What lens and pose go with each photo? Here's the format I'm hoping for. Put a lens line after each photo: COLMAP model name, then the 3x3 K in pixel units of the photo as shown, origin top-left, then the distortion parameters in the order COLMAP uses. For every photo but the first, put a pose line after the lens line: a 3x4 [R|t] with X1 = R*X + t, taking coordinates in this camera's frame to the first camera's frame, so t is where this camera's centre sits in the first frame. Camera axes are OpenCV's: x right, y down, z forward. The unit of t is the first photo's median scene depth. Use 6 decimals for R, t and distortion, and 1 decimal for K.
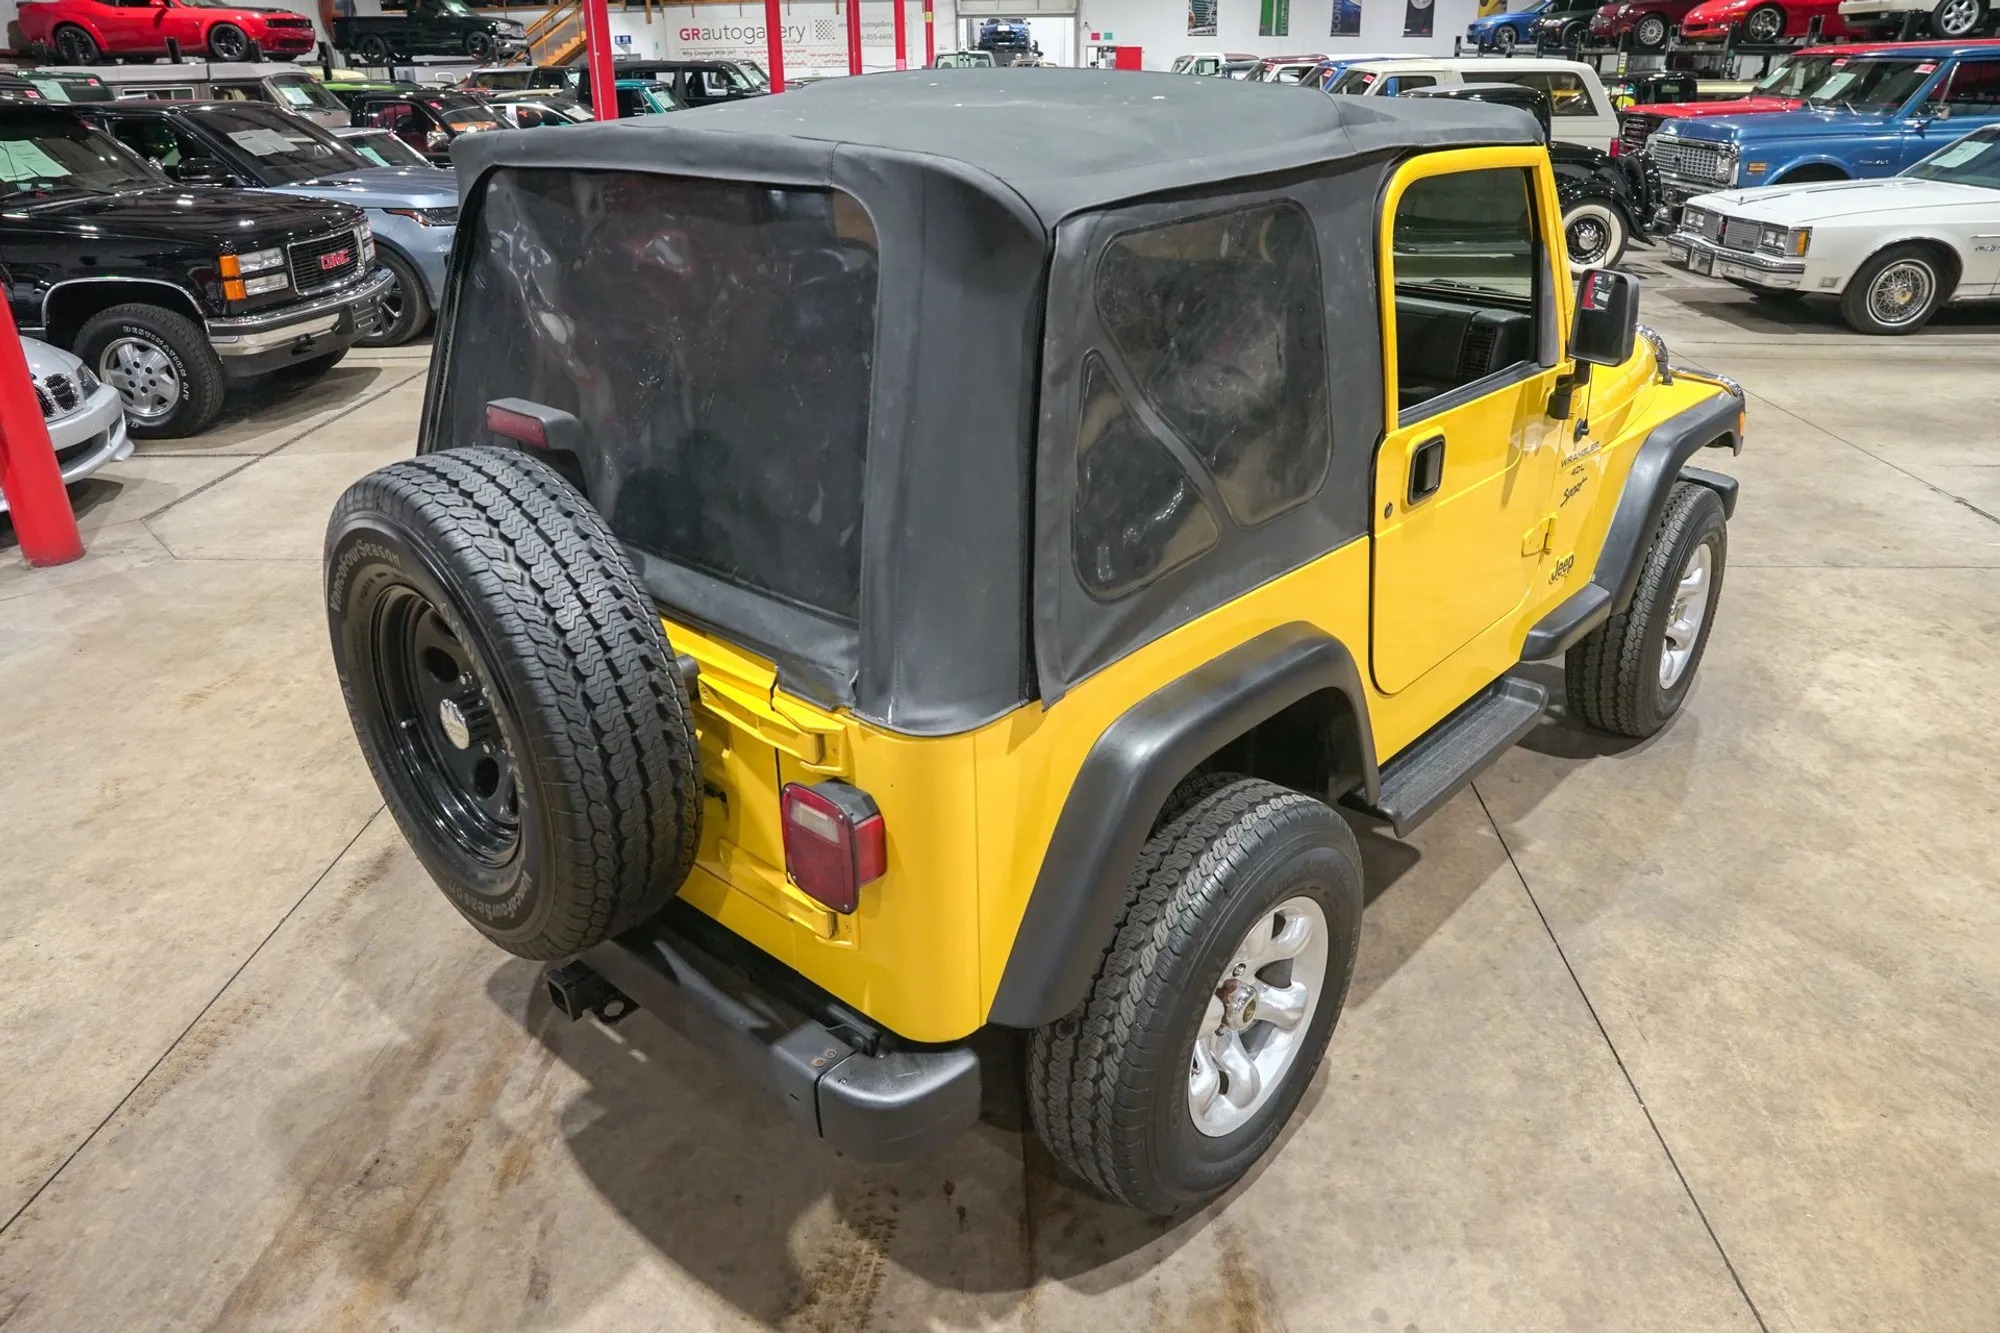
lens RADIAL K [[1369.4, 0, 1006.1], [0, 1369.4, 668.2], [0, 0, 1]] dist [-0.142373, 0.110171]
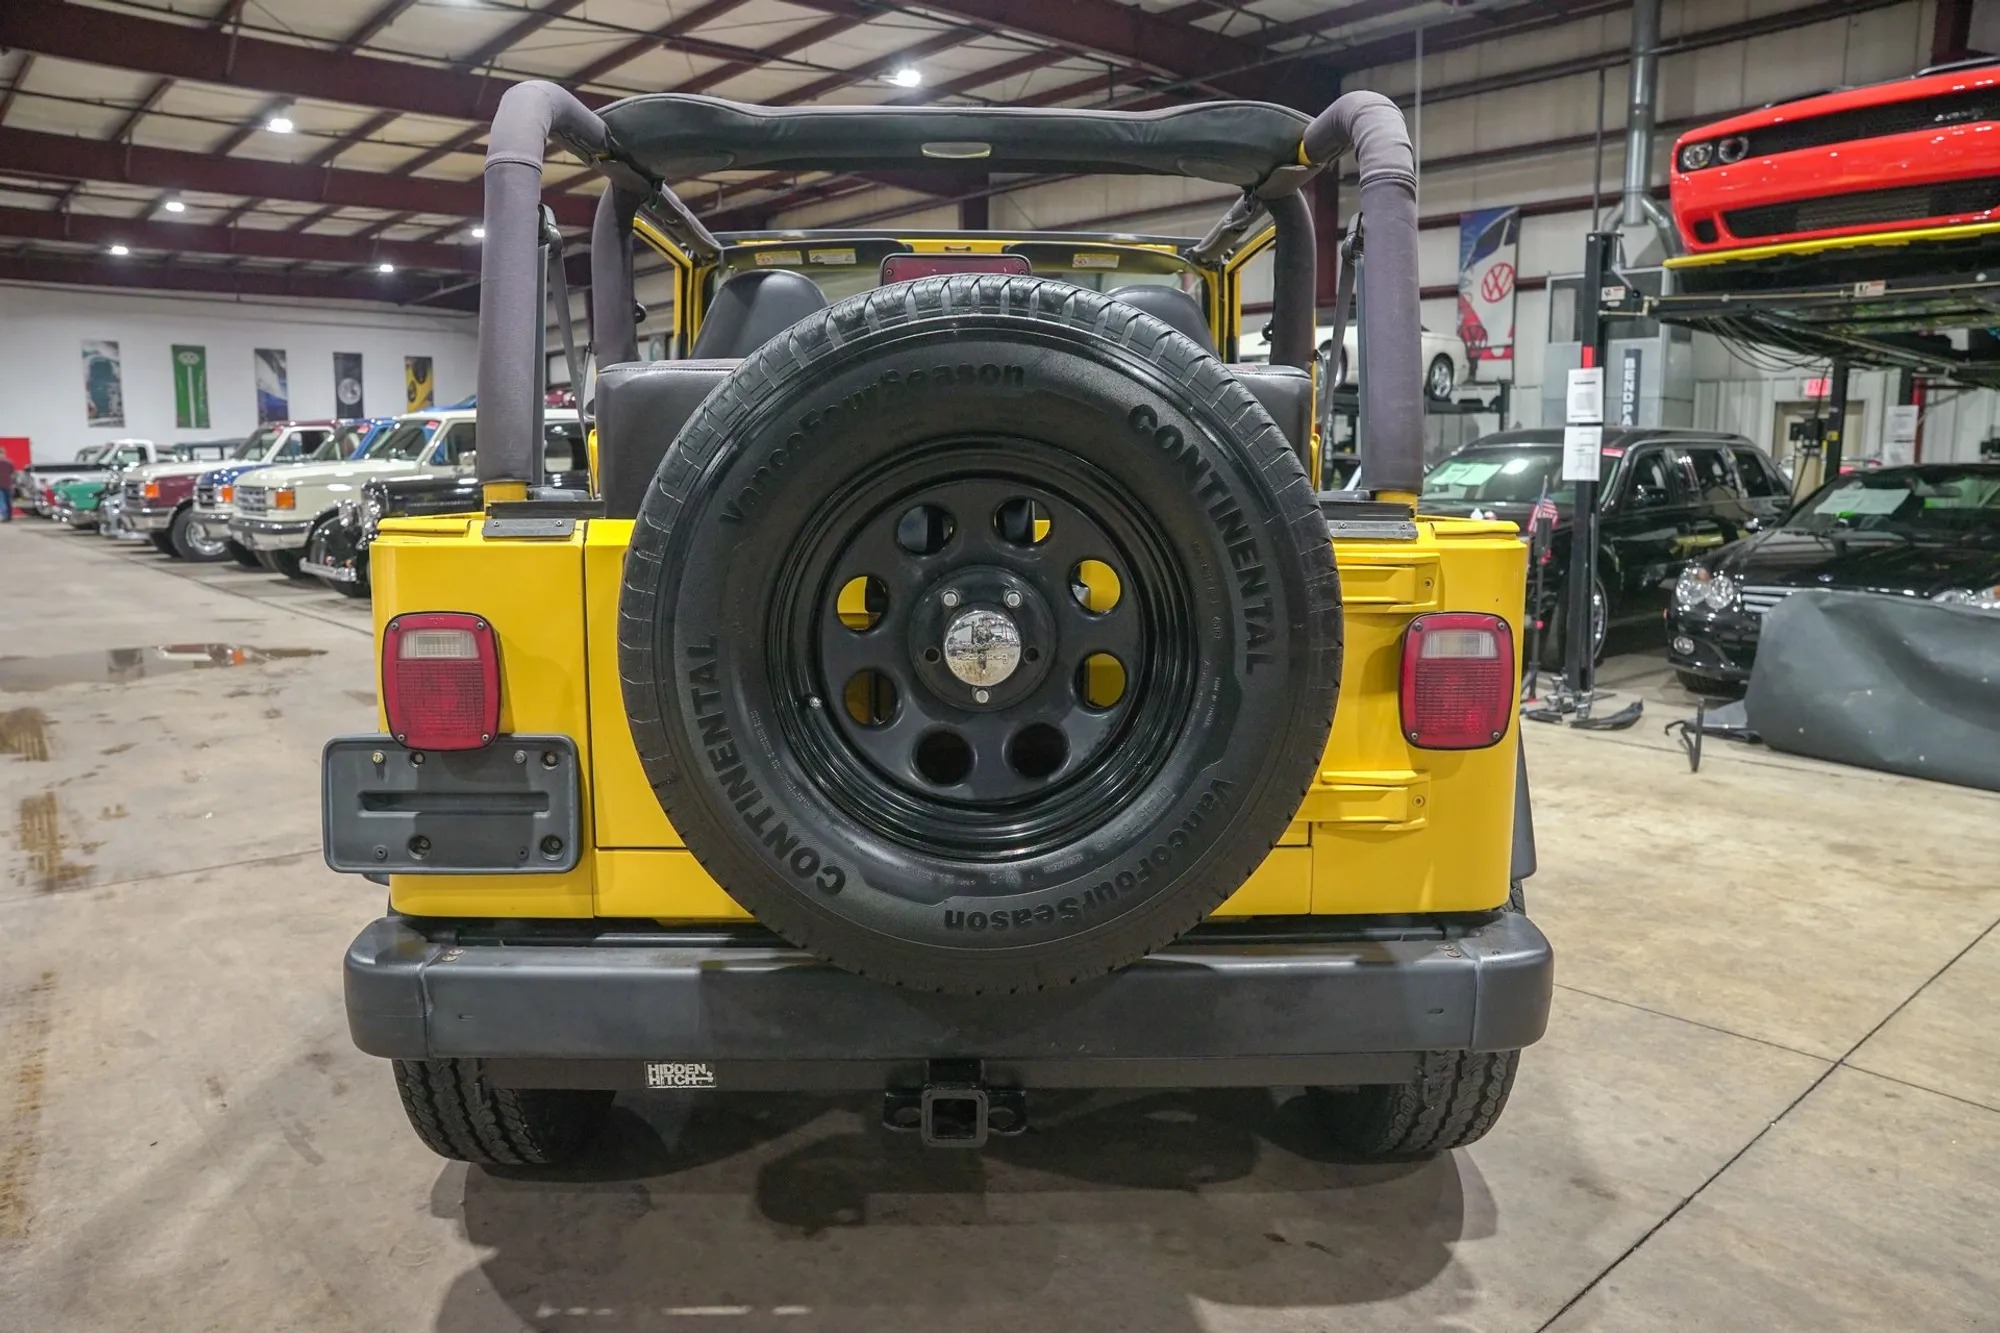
lens RADIAL K [[1369.4, 0, 1006.1], [0, 1369.4, 668.2], [0, 0, 1]] dist [-0.142373, 0.110171]
pose [[0.721077, -0.084664, 0.687663, -0.661555], [0.275511, 0.945700, -0.172465, 0.131231], [-0.635721, 0.313819, 0.705249, 0.363719]]
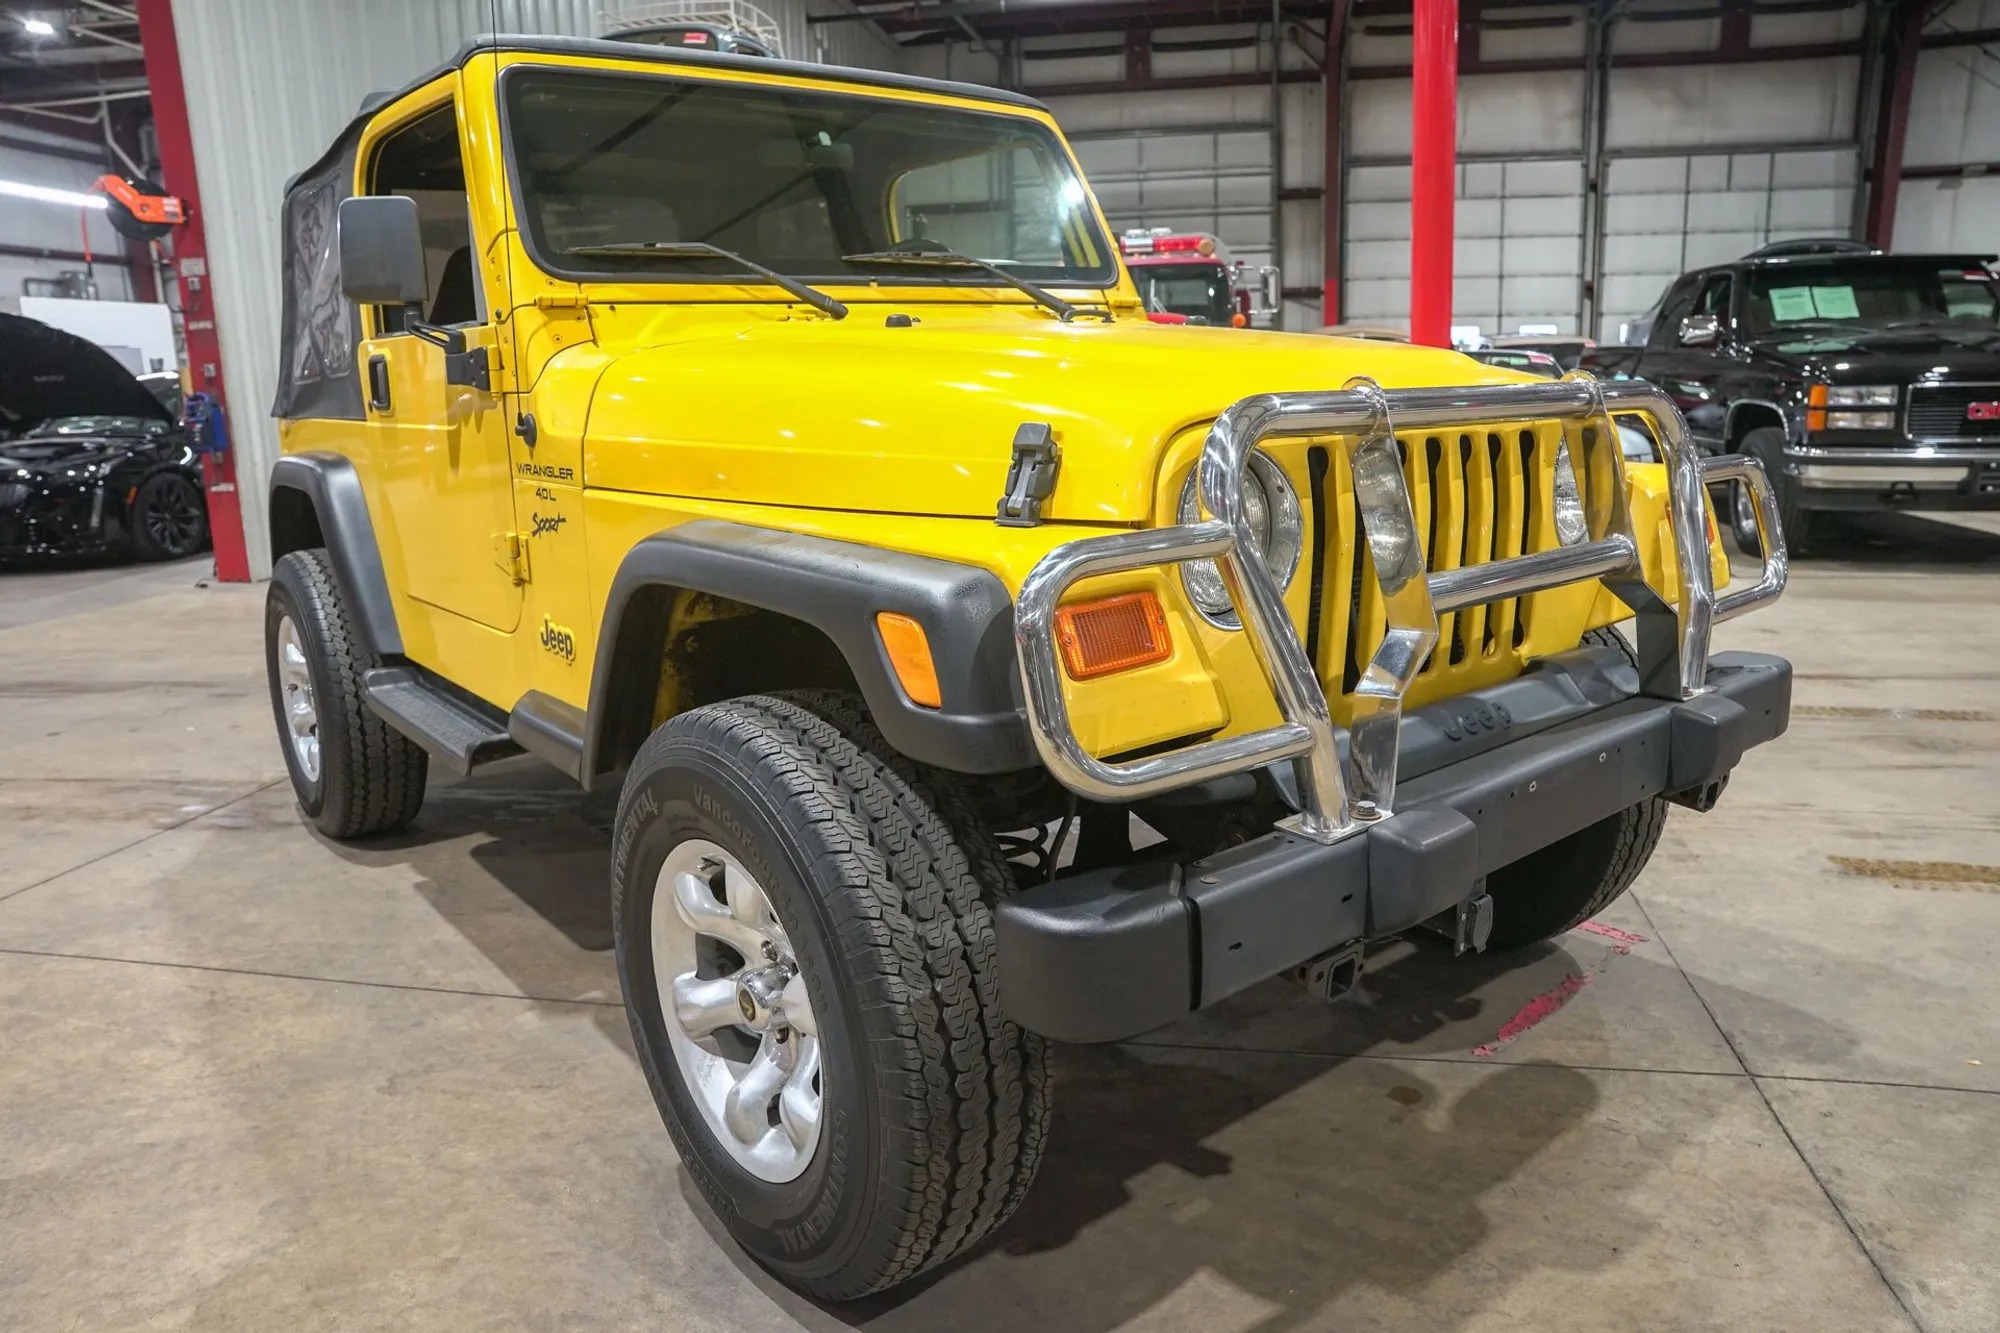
lens RADIAL K [[1369.4, 0, 1006.1], [0, 1369.4, 668.2], [0, 0, 1]] dist [-0.142373, 0.110171]
pose [[-0.153462, 0.224621, -0.962286, 1.303844], [-0.384497, 0.883504, 0.267550, -0.417783], [0.910281, 0.411054, -0.049218, 1.550602]]
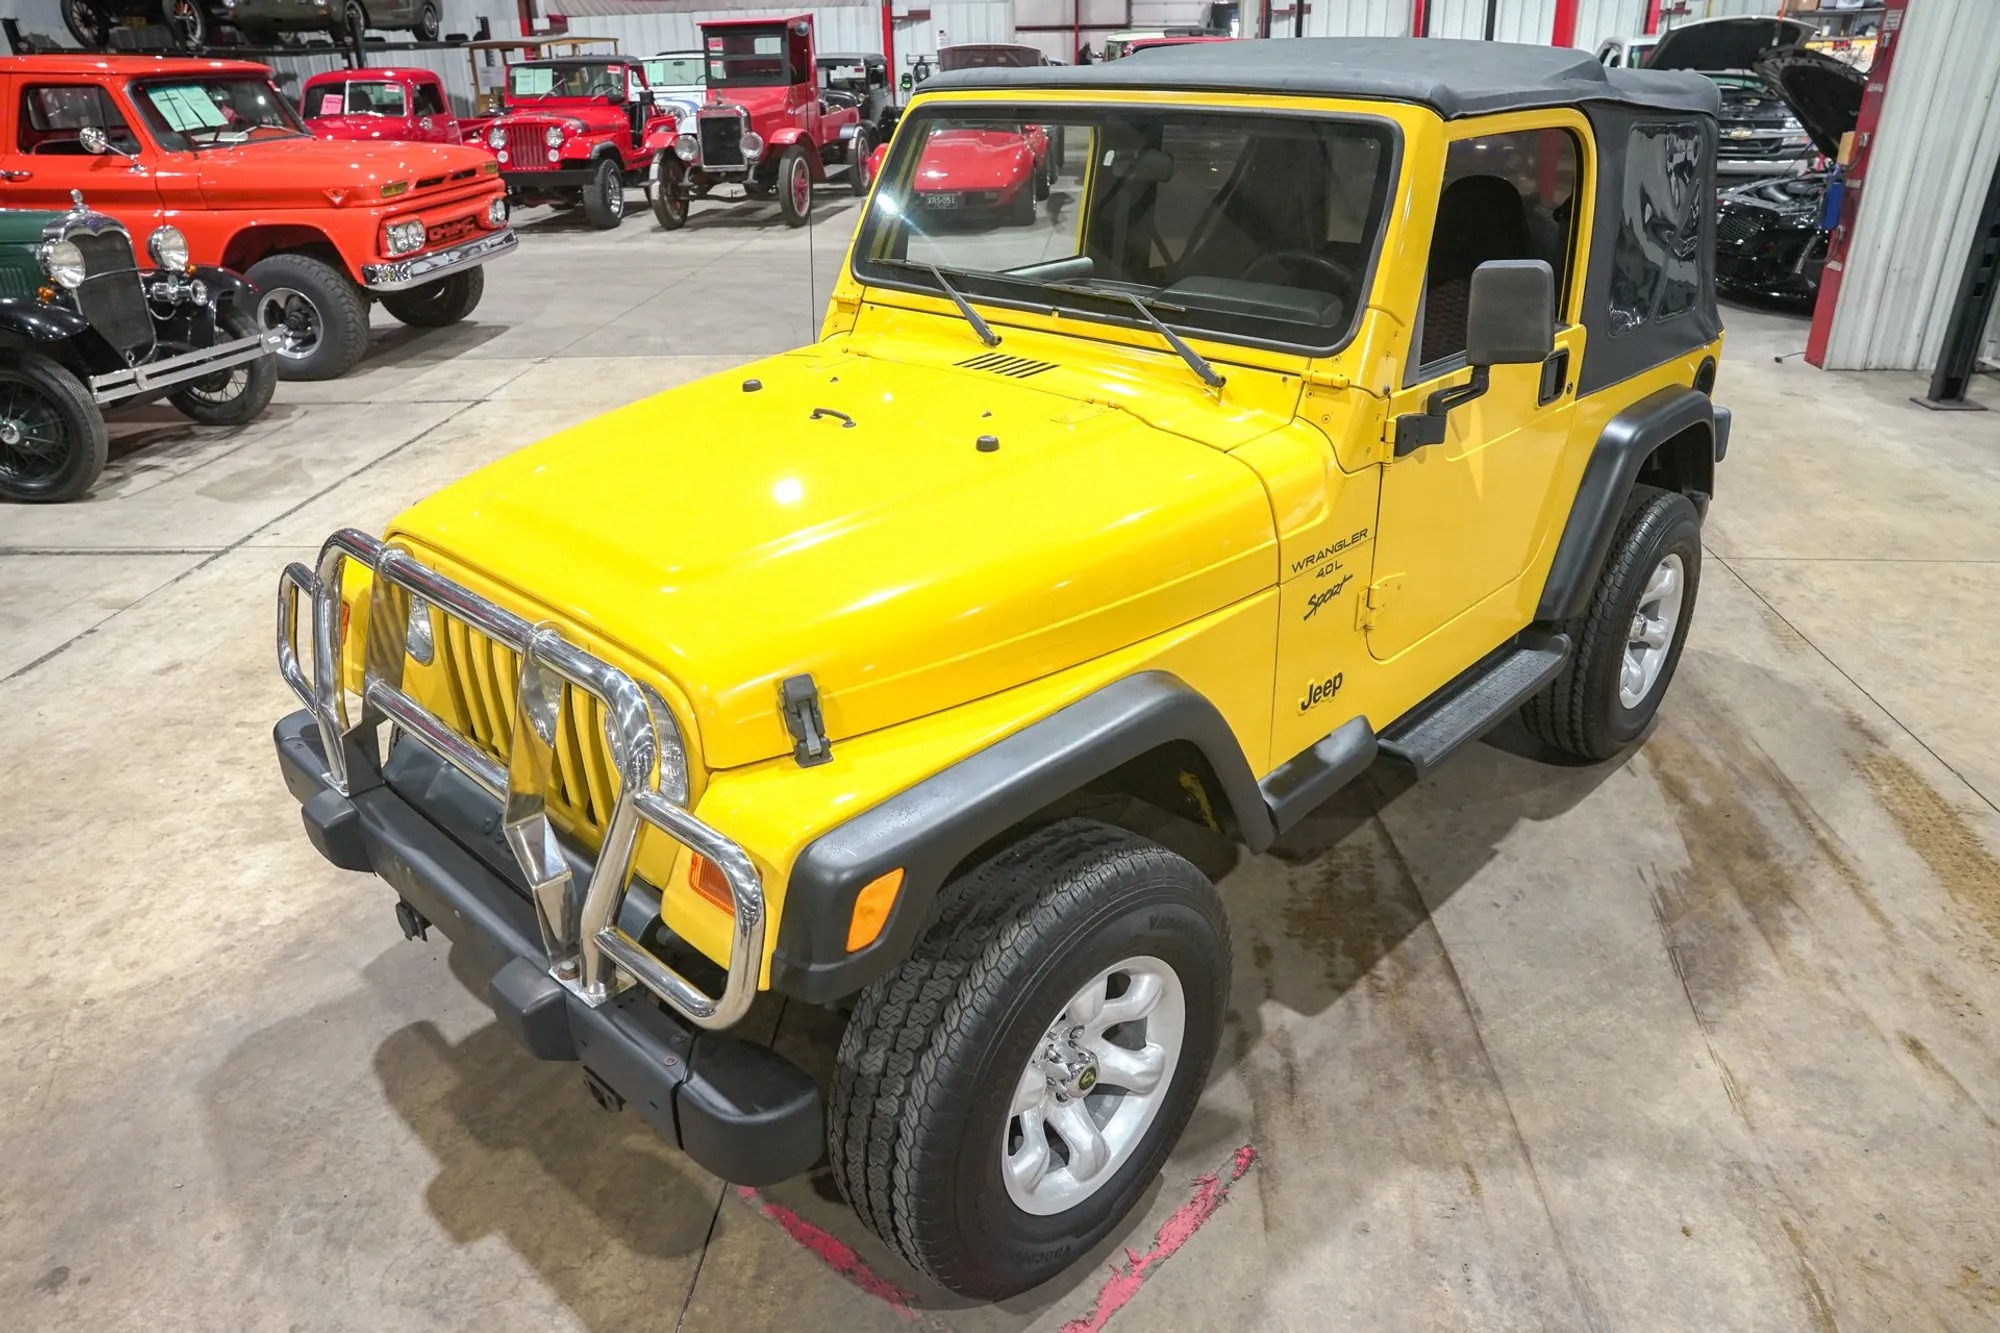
lens RADIAL K [[1369.4, 0, 1006.1], [0, 1369.4, 668.2], [0, 0, 1]] dist [-0.142373, 0.110171]
pose [[-0.999021, 0.009863, 0.043122, 0.277349], [0.039269, 0.646519, 0.761886, -0.997687], [-0.020365, 0.762834, -0.646274, 2.196052]]
